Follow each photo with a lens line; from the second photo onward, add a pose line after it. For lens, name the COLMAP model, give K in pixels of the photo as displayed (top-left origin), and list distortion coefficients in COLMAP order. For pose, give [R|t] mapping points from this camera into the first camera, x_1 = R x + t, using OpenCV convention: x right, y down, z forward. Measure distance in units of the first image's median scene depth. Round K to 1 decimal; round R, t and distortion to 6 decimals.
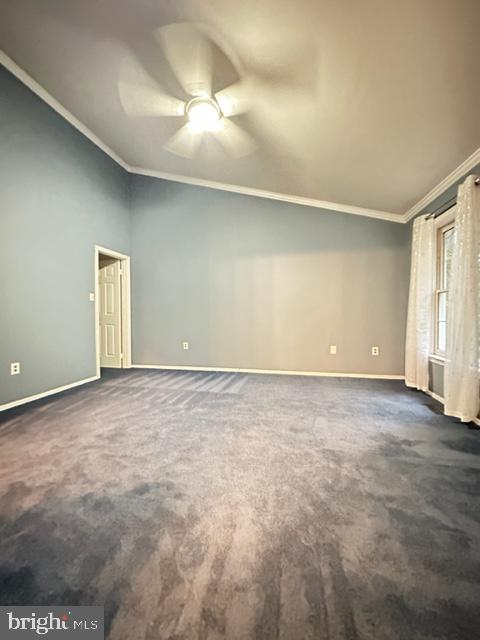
lens RADIAL K [[255.1, 0, 239.8], [0, 255.1, 319.1], [0, 0, 1]] dist [0.000356, 0.000257]
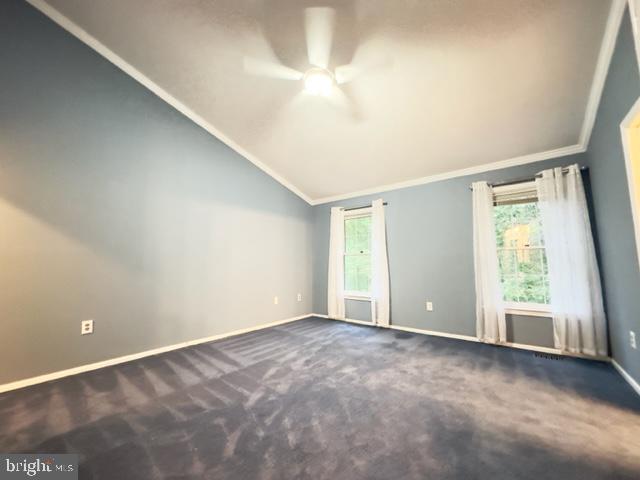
lens RADIAL K [[255.1, 0, 320.7], [0, 255.1, 240.3], [0, 0, 1]] dist [0.000356, 0.000257]
pose [[0.434392, 0.092542, 0.895957, -0.731745], [0.017874, 0.993626, -0.111296, -0.018530], [-0.900547, 0.064361, 0.429969, 0.409916]]
